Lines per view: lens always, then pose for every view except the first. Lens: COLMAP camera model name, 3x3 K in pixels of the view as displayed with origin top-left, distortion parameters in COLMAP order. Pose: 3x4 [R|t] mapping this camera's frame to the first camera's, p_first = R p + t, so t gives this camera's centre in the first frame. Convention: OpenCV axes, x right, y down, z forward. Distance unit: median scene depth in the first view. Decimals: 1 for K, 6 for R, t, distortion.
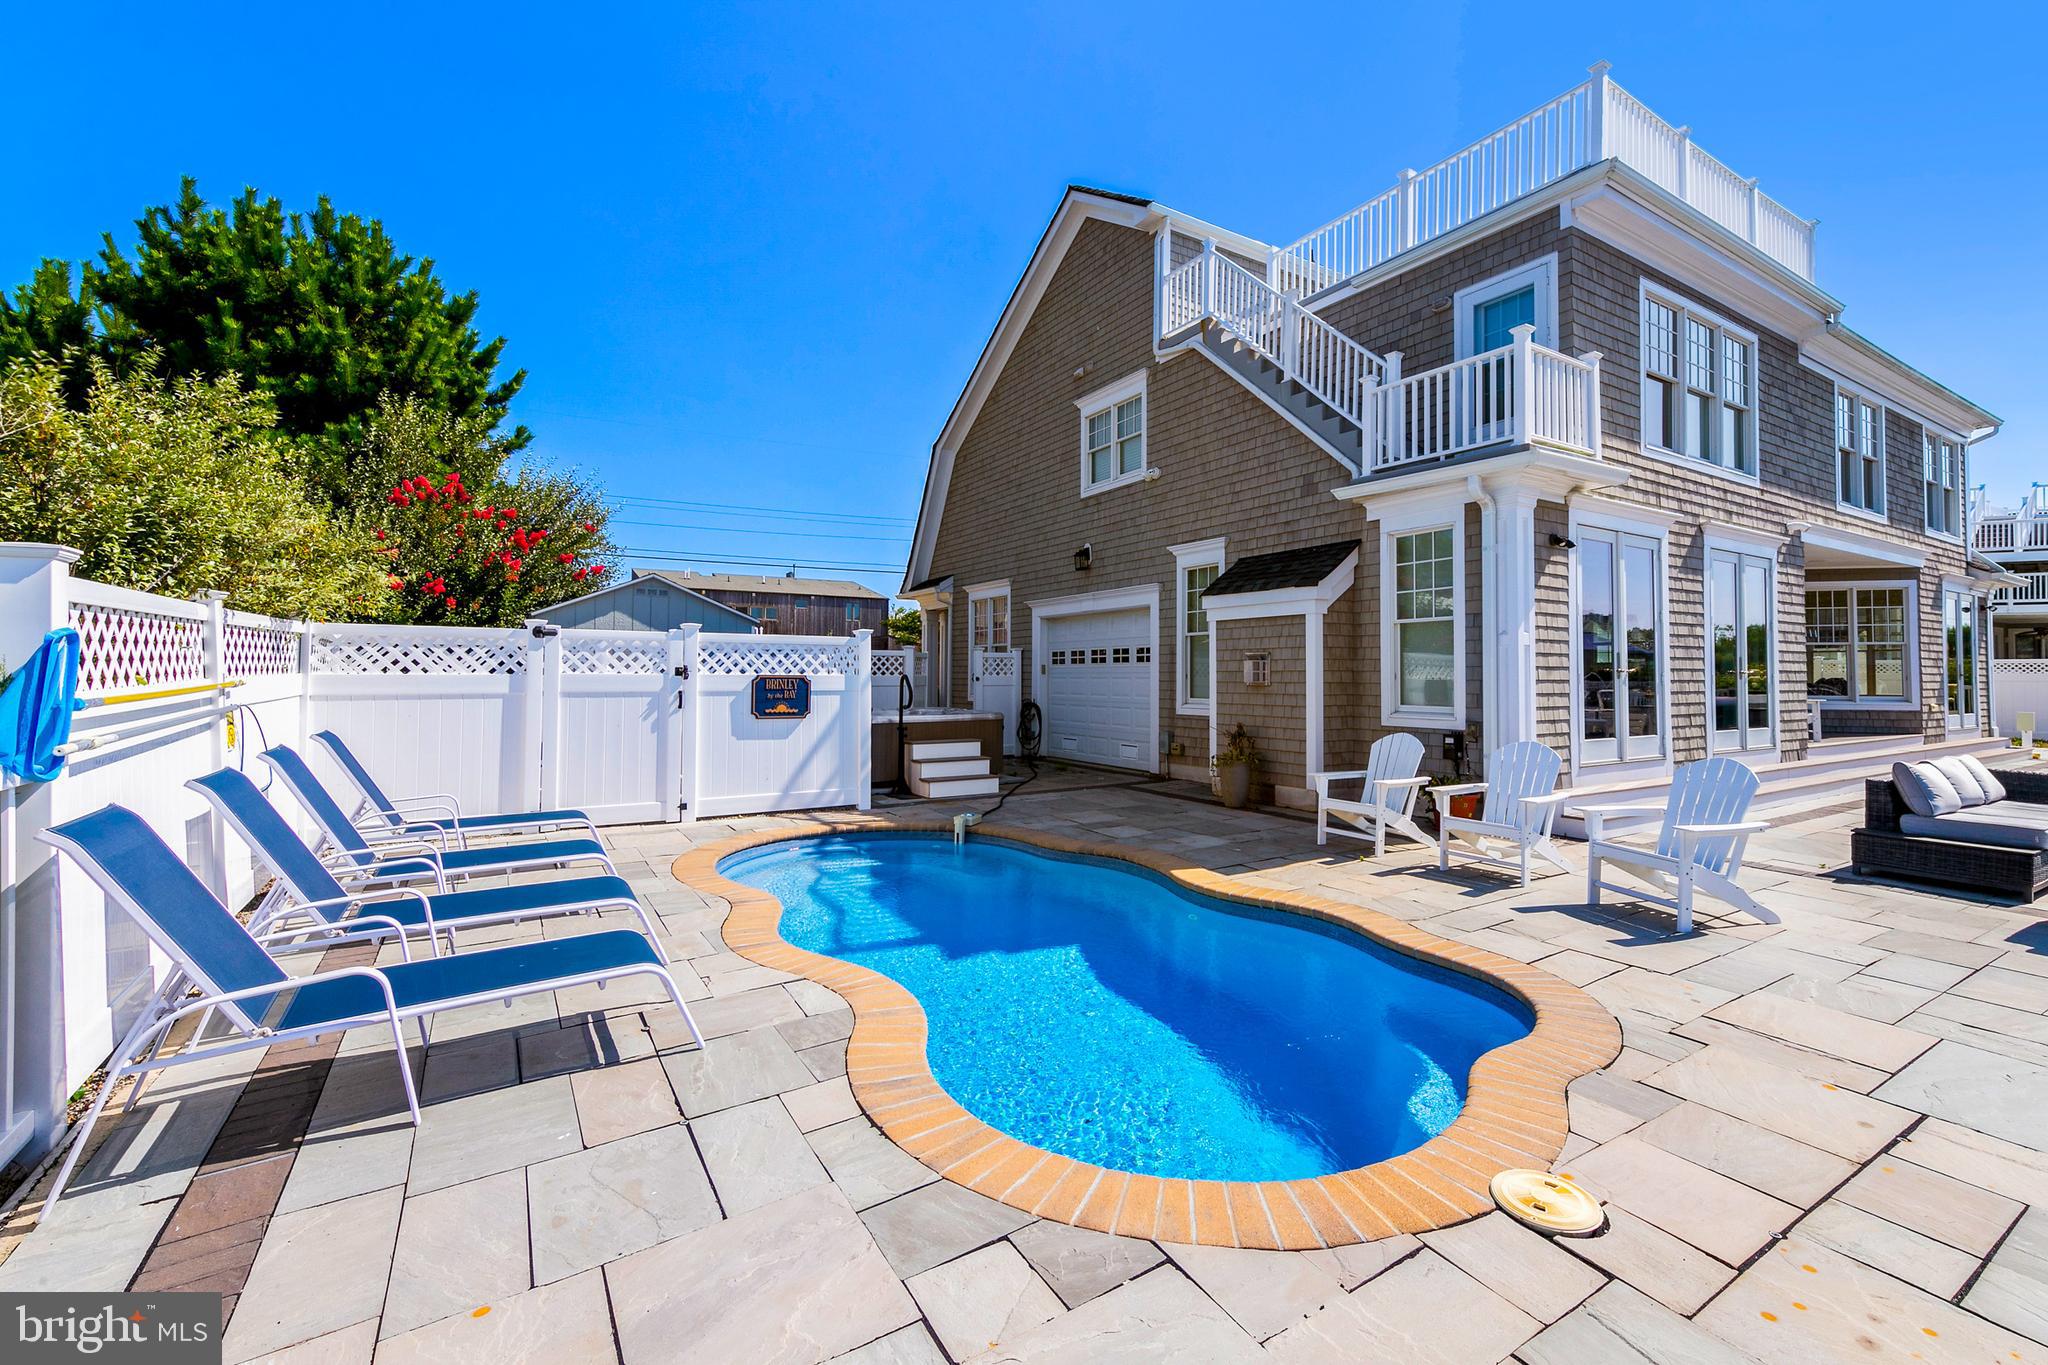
lens RADIAL K [[852.0, 0, 1035.2], [0, 852.0, 670.7], [0, 0, 1]] dist [0.001799, -0.001063]
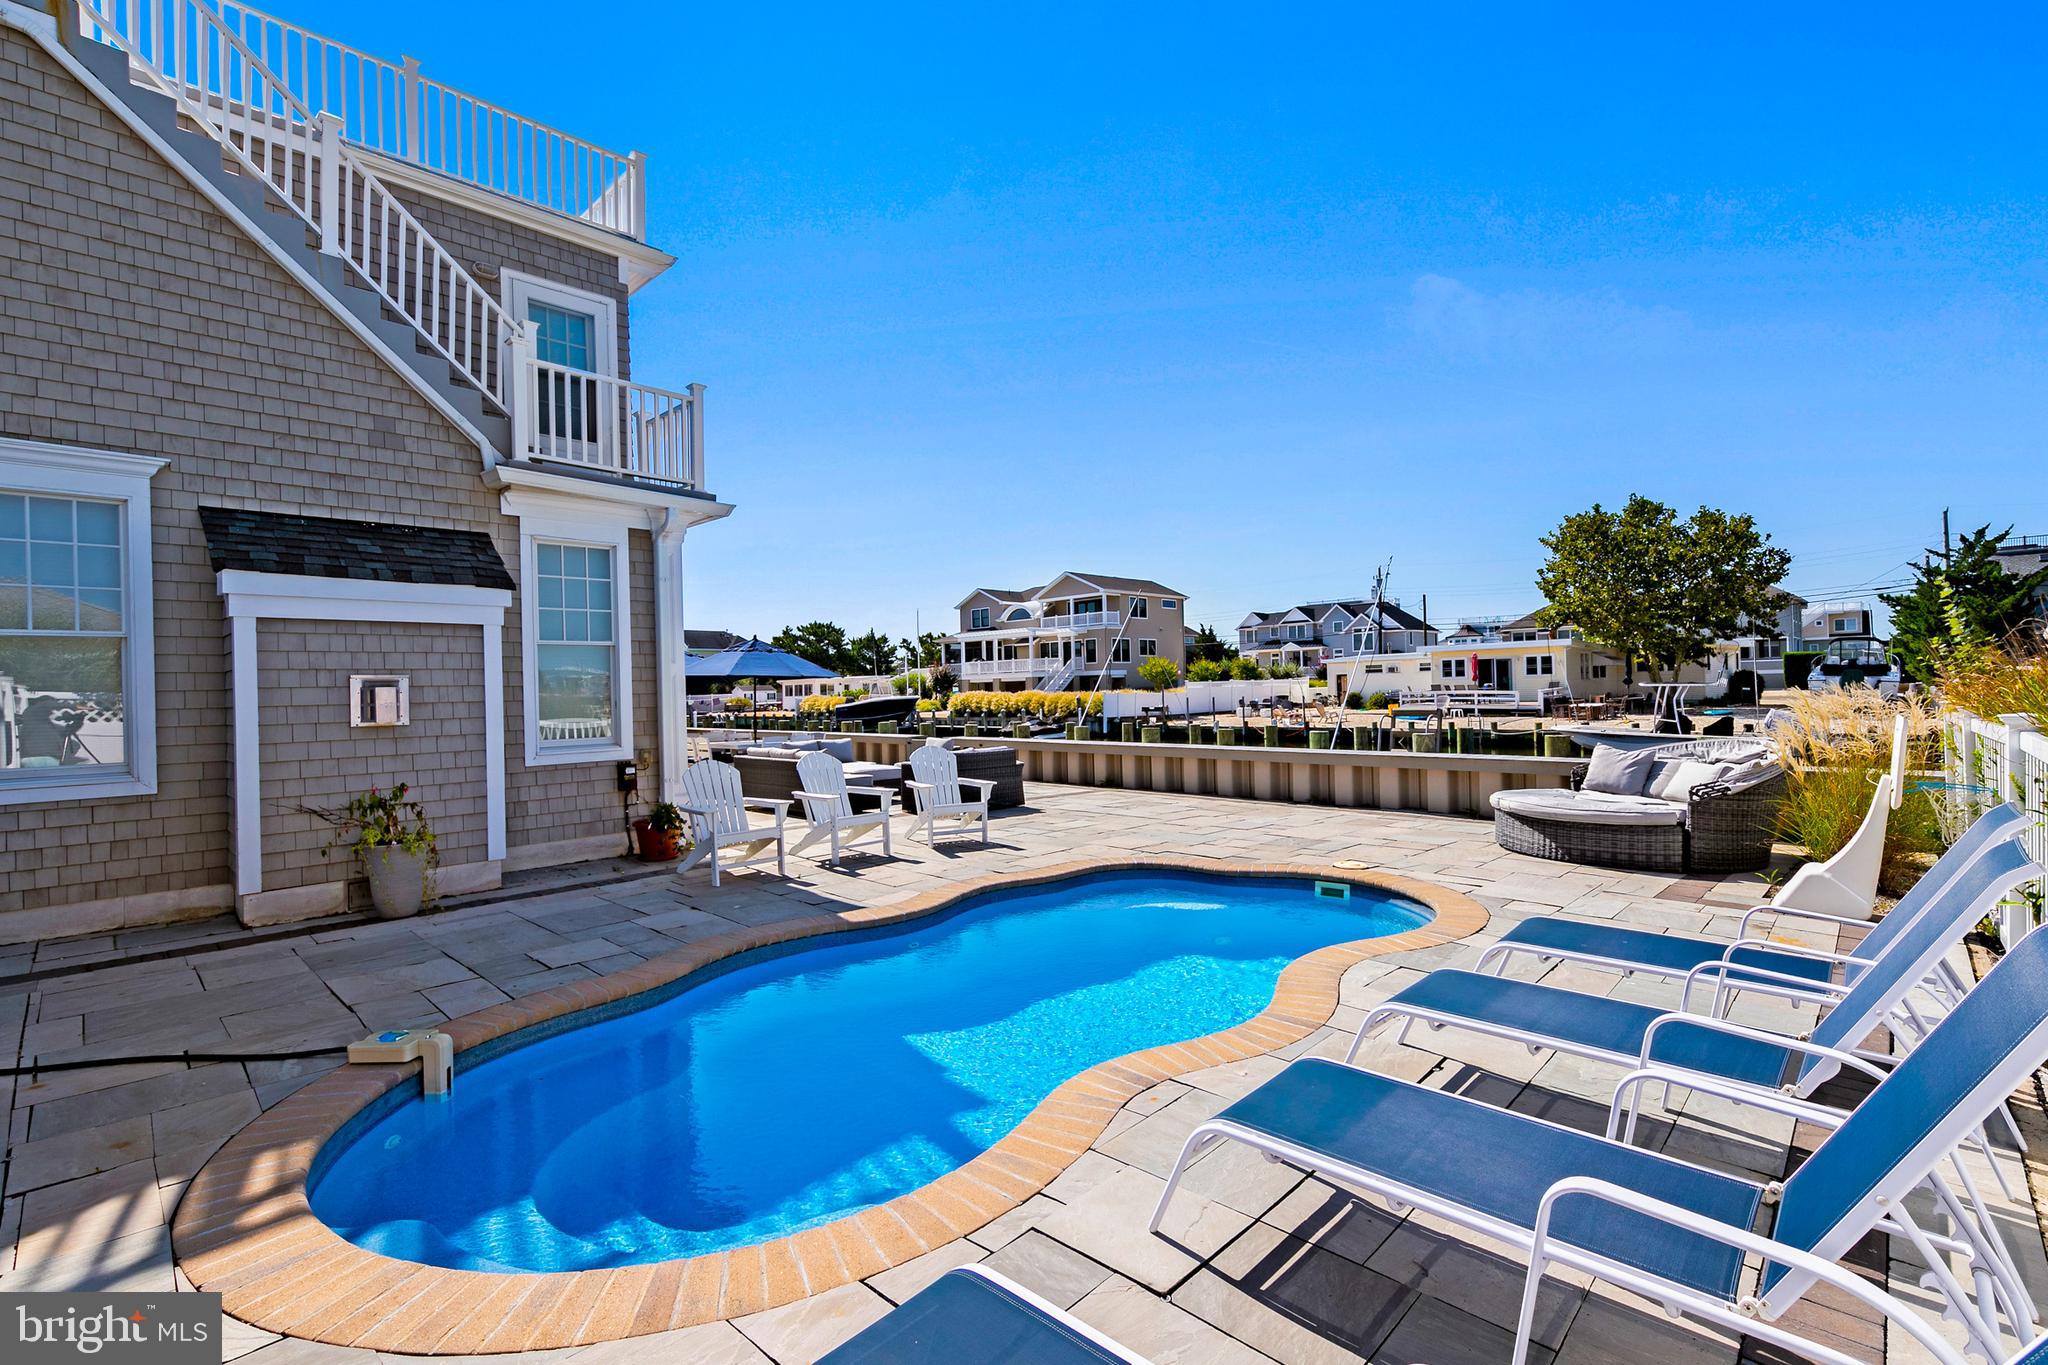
lens RADIAL K [[895.4, 0, 1022.2], [0, 895.4, 681.6], [0, 0, 1]] dist [0.007795, 0.002099]
pose [[-0.252534, 0.011925, 0.967514, -0.514947], [0.017821, 0.999812, -0.007671, -0.002303], [-0.967424, 0.015305, -0.252699, 0.693950]]
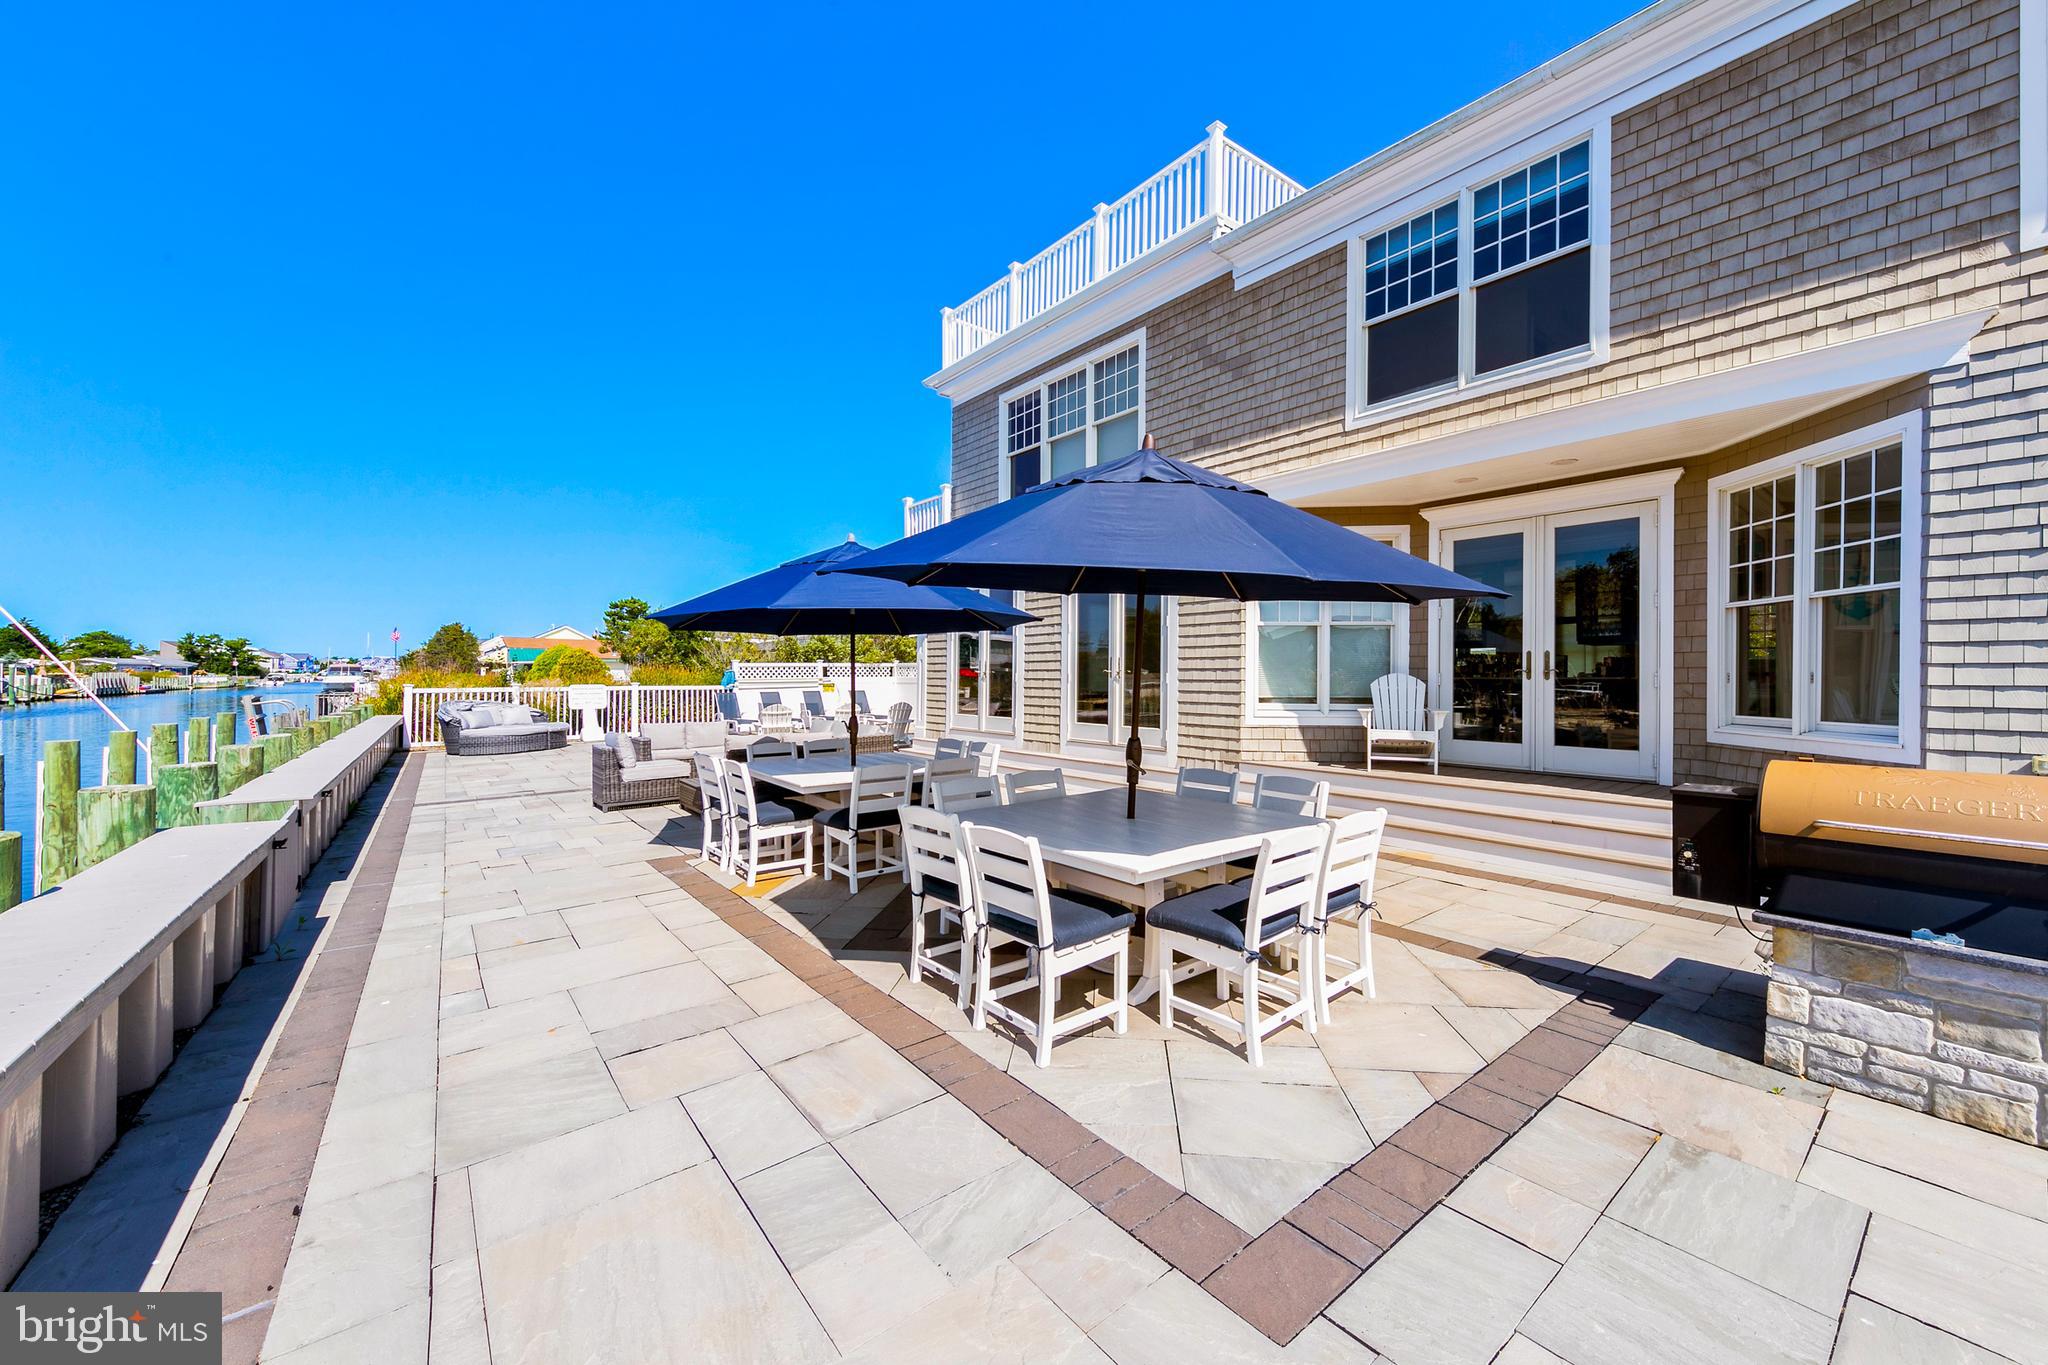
lens RADIAL K [[809.9, 0, 1094.7], [0, 809.9, 693.0], [0, 0, 1]] dist [-0.015350, 0.000673]
pose [[0.155722, 0.012210, -0.987725, 1.929239], [-0.003746, 0.999924, 0.011771, 0.018407], [0.987794, 0.001867, 0.155756, 0.876710]]
